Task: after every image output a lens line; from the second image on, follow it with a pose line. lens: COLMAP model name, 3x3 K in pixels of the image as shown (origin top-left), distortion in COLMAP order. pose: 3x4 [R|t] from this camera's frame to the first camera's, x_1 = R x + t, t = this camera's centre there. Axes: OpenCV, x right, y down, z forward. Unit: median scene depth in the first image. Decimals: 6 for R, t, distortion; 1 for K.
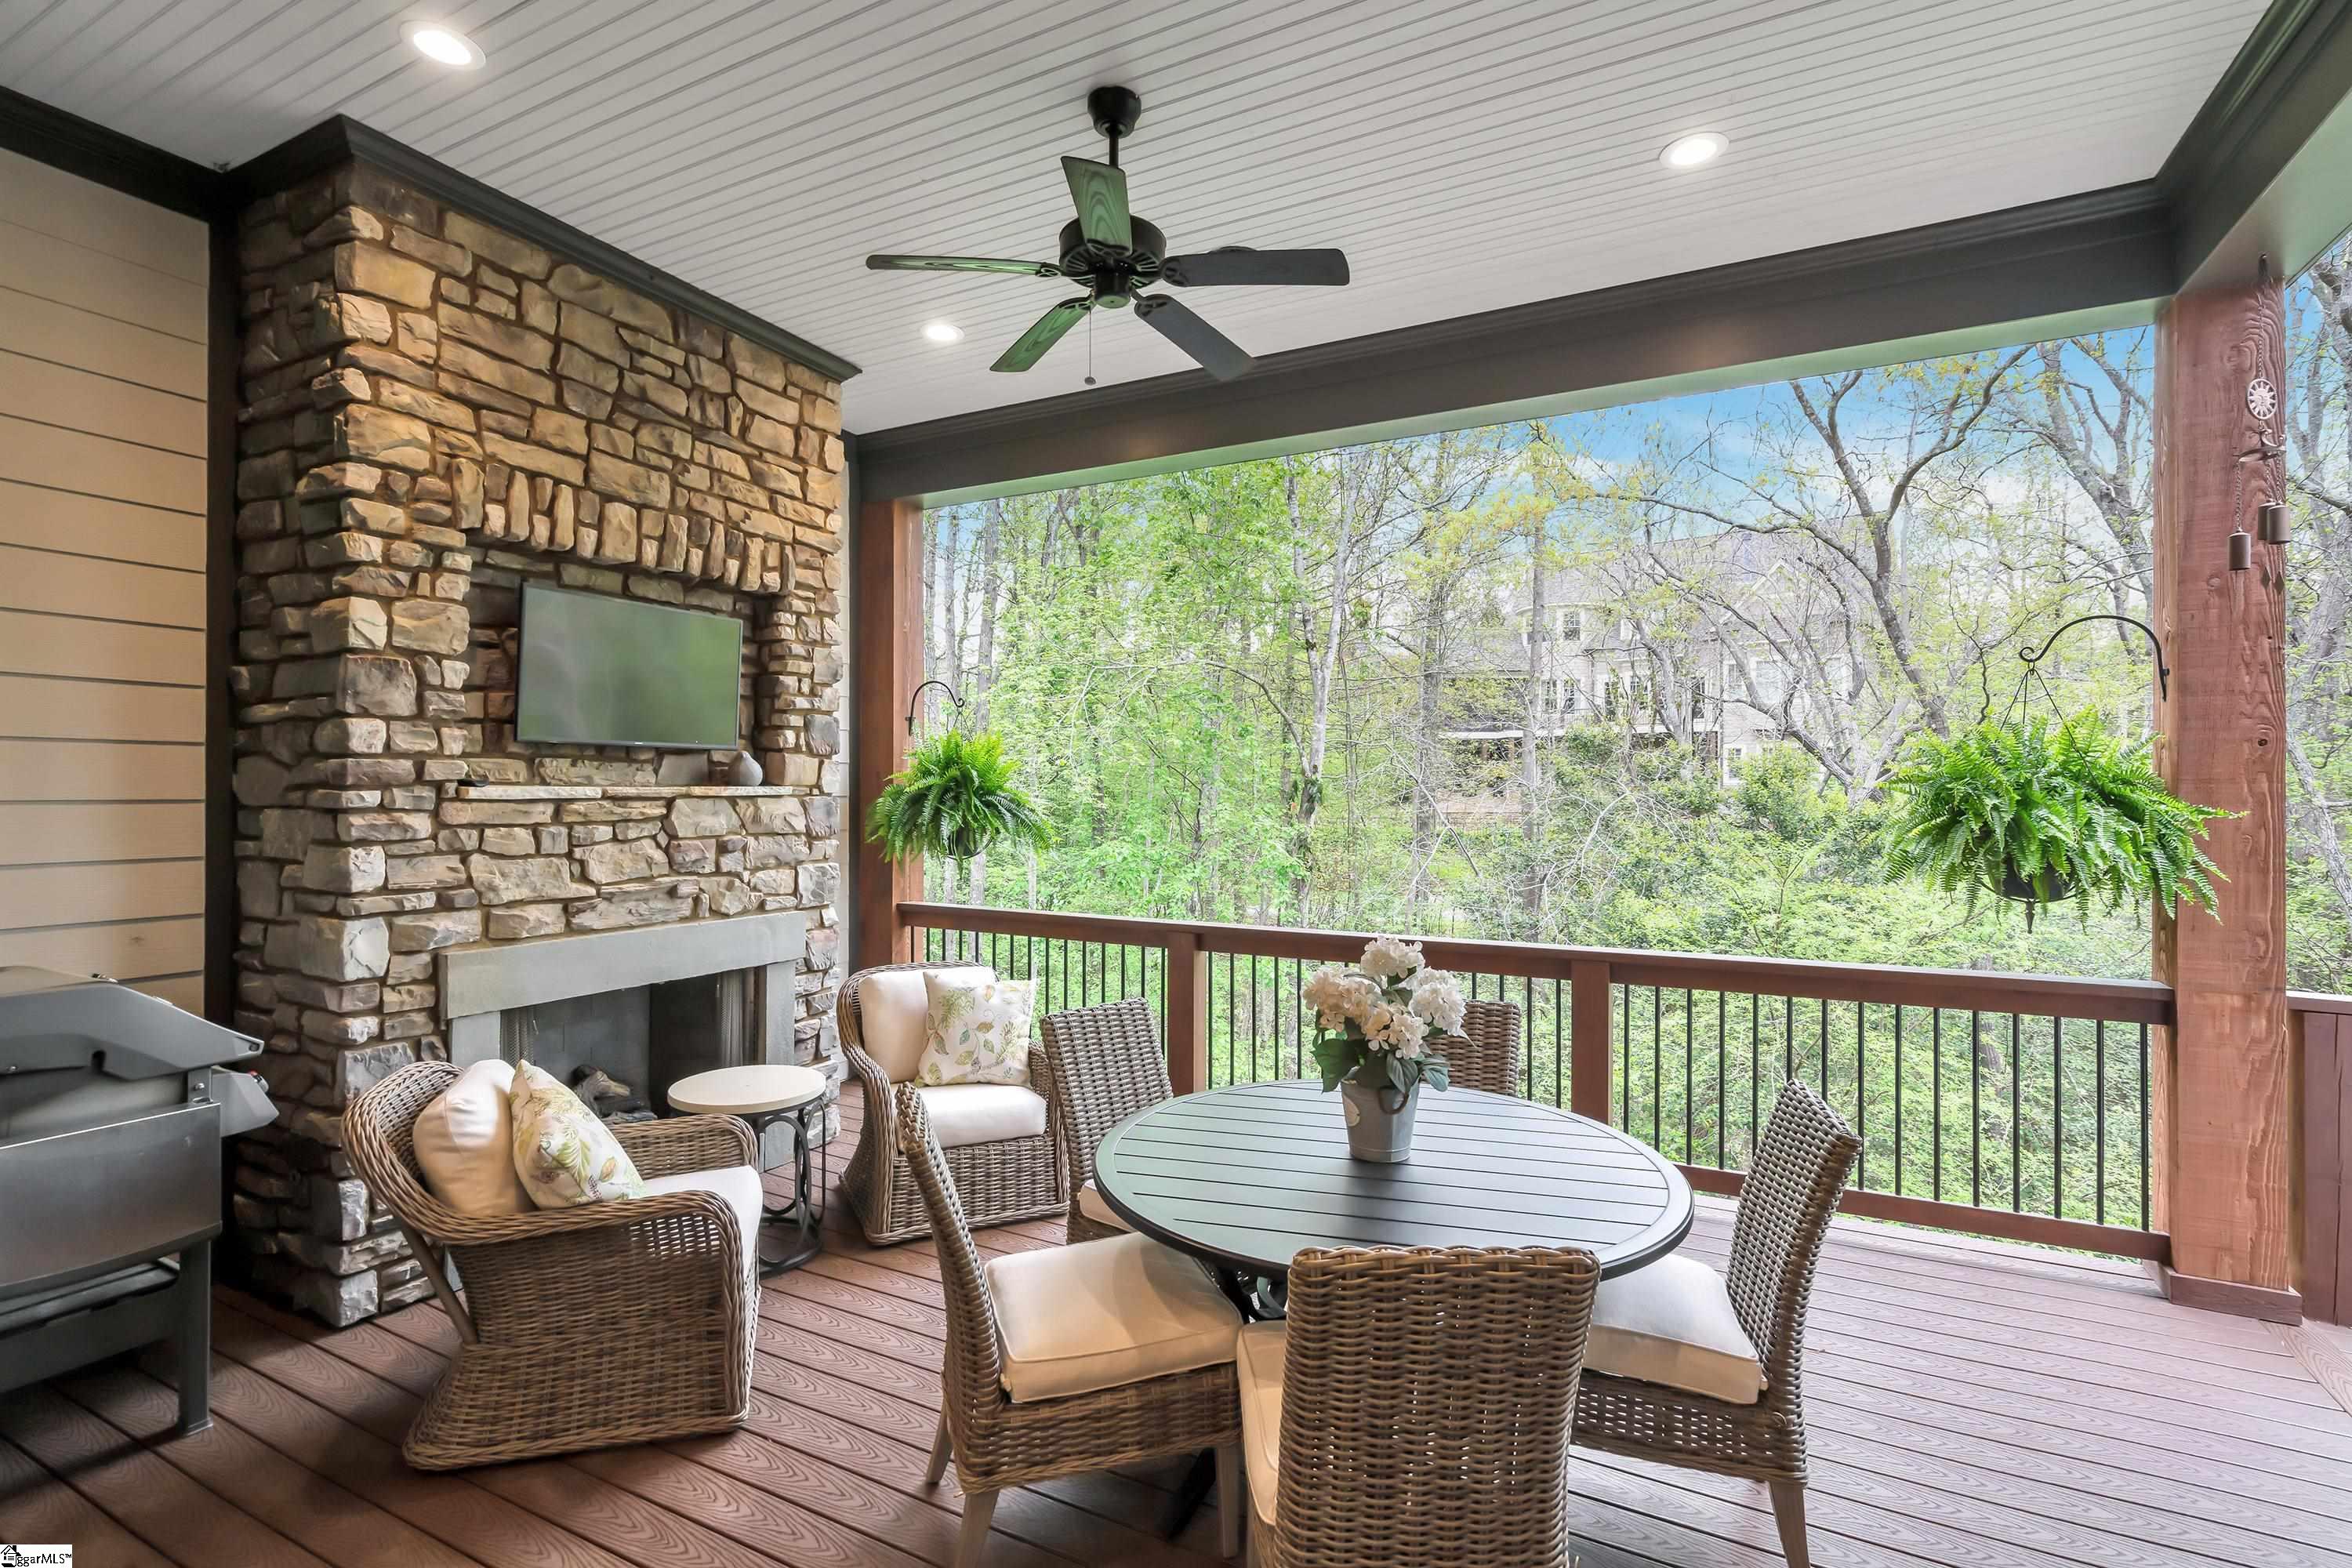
lens RADIAL K [[1083.4, 0, 1180.5], [0, 1083.4, 785.7], [0, 0, 1]] dist [-0.003619, -0.000202]
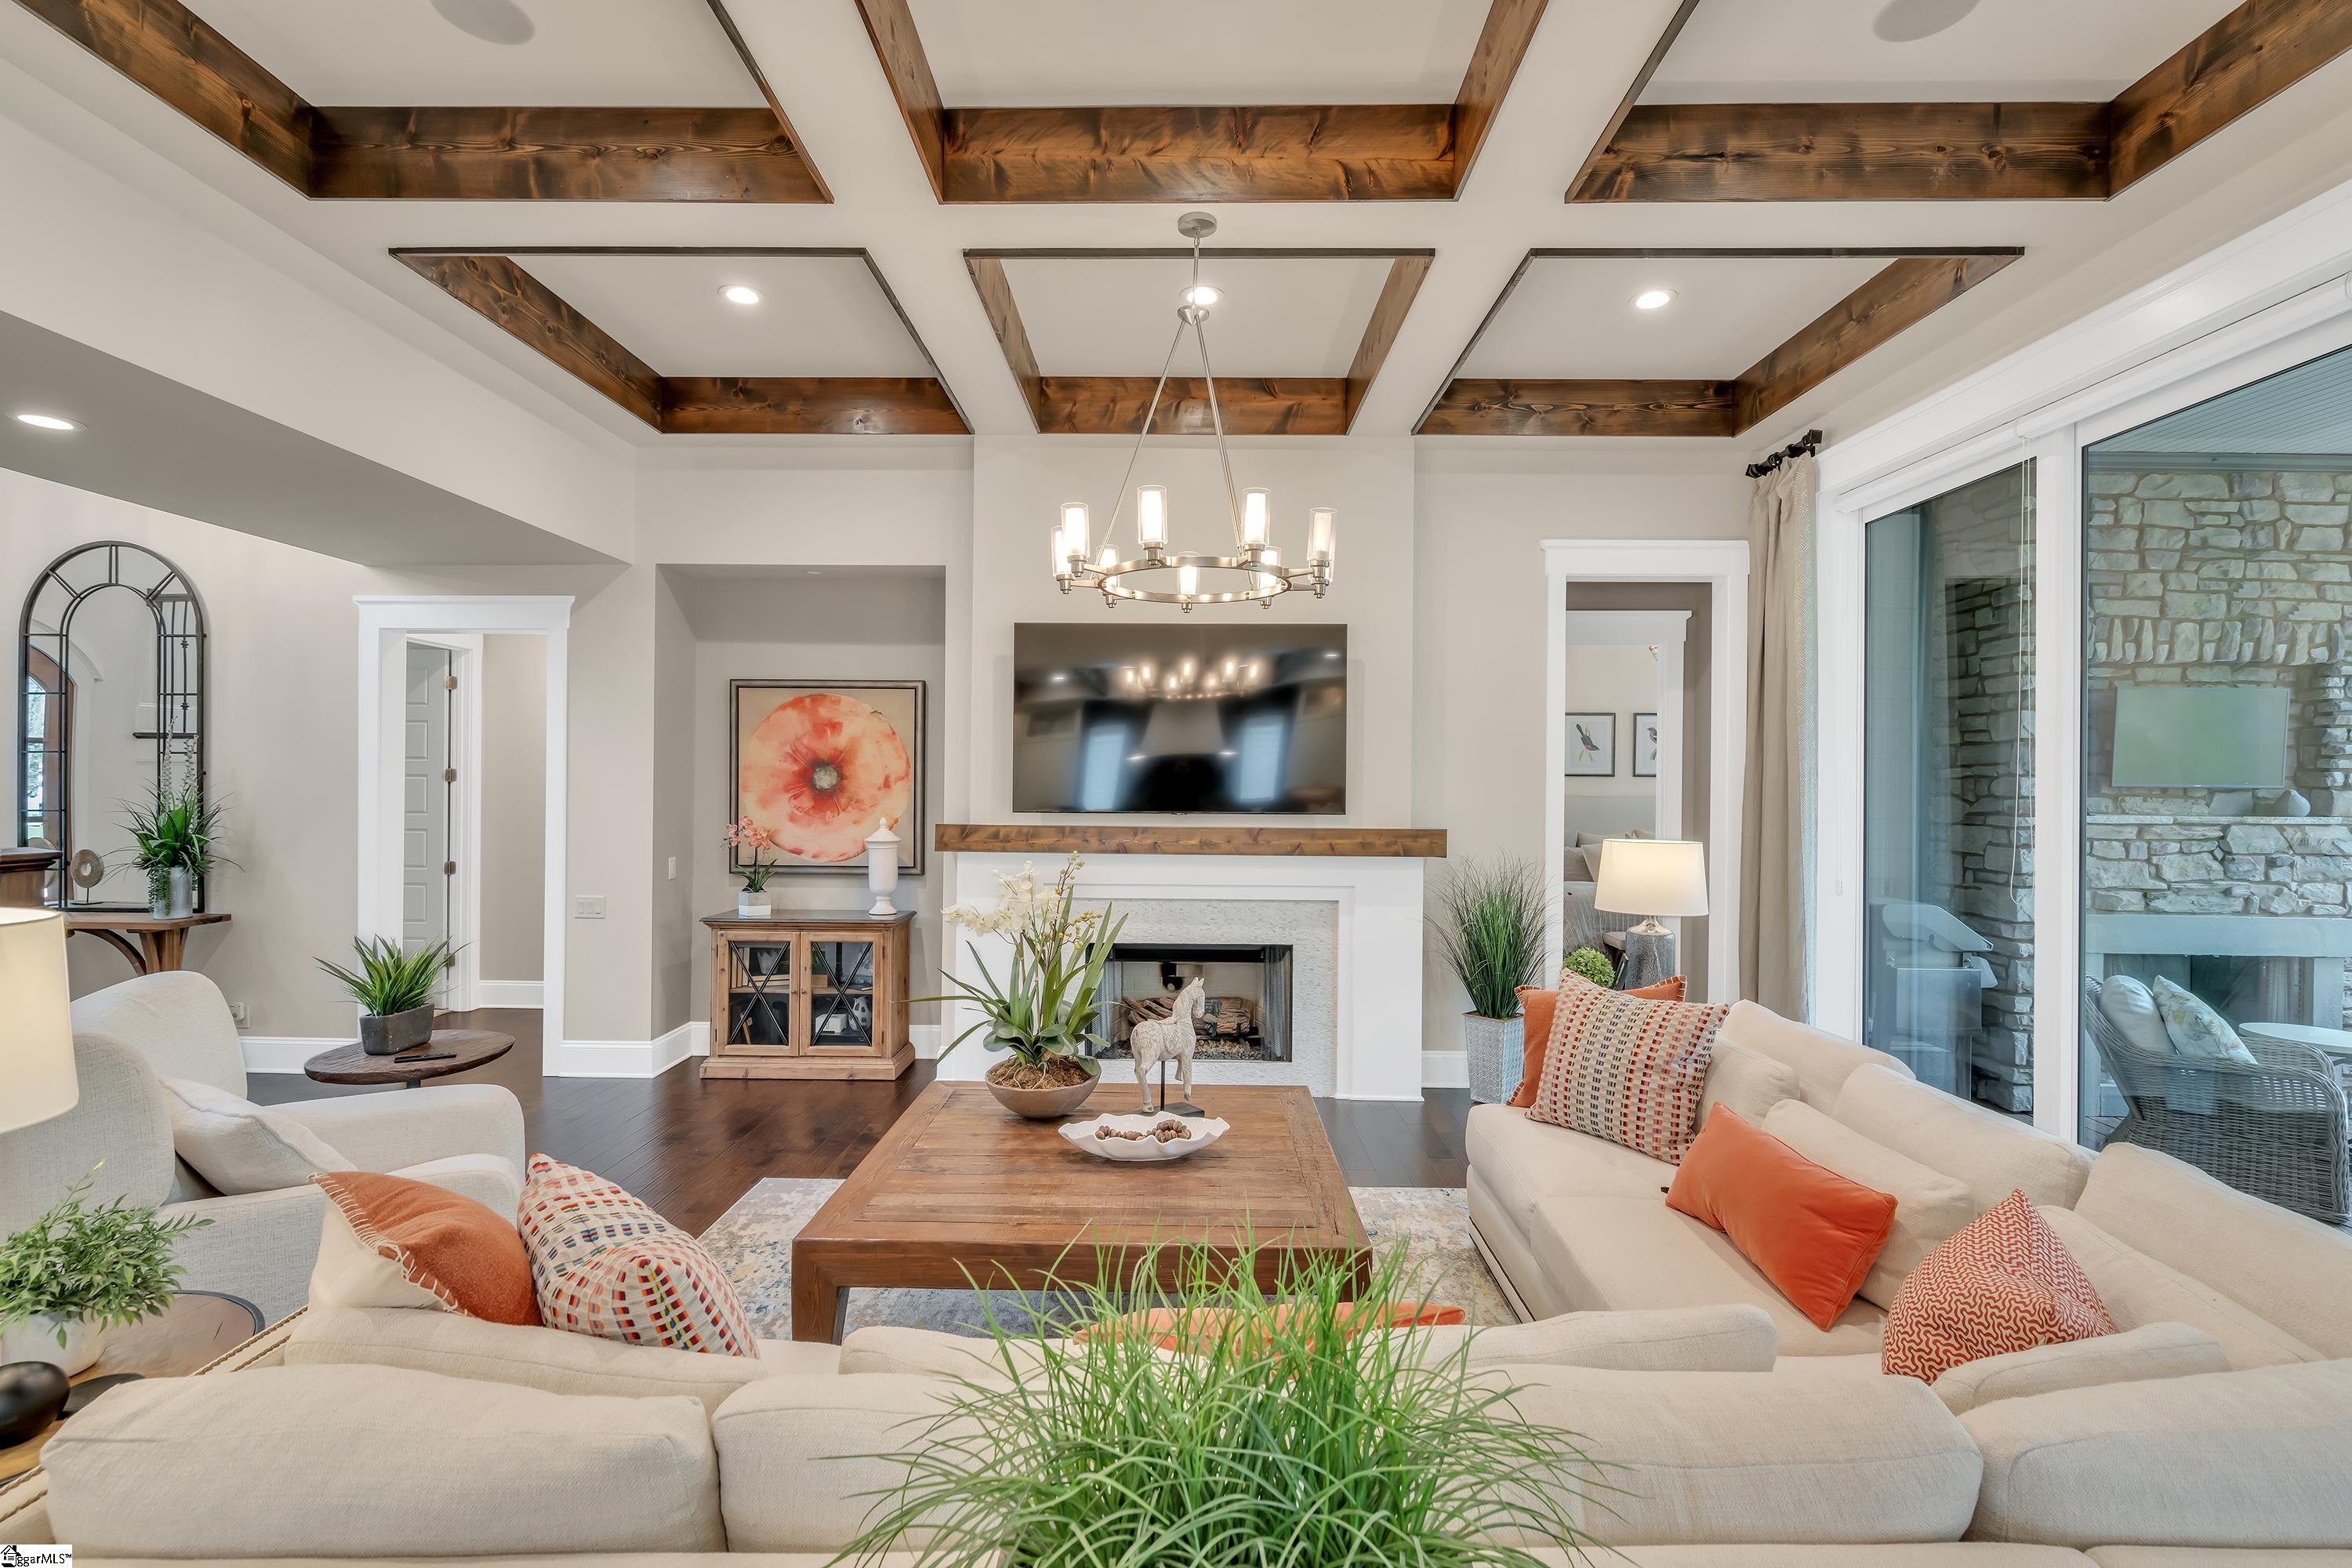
lens RADIAL K [[1065.2, 0, 1166.6], [0, 1065.2, 790.0], [0, 0, 1]] dist [0.004656, -0.000780]
pose [[0.448494, -0.000388, -0.893786, 0.148273], [-0.006399, 0.999973, -0.003644, -0.019431], [0.893763, 0.007353, 0.448480, -0.836585]]
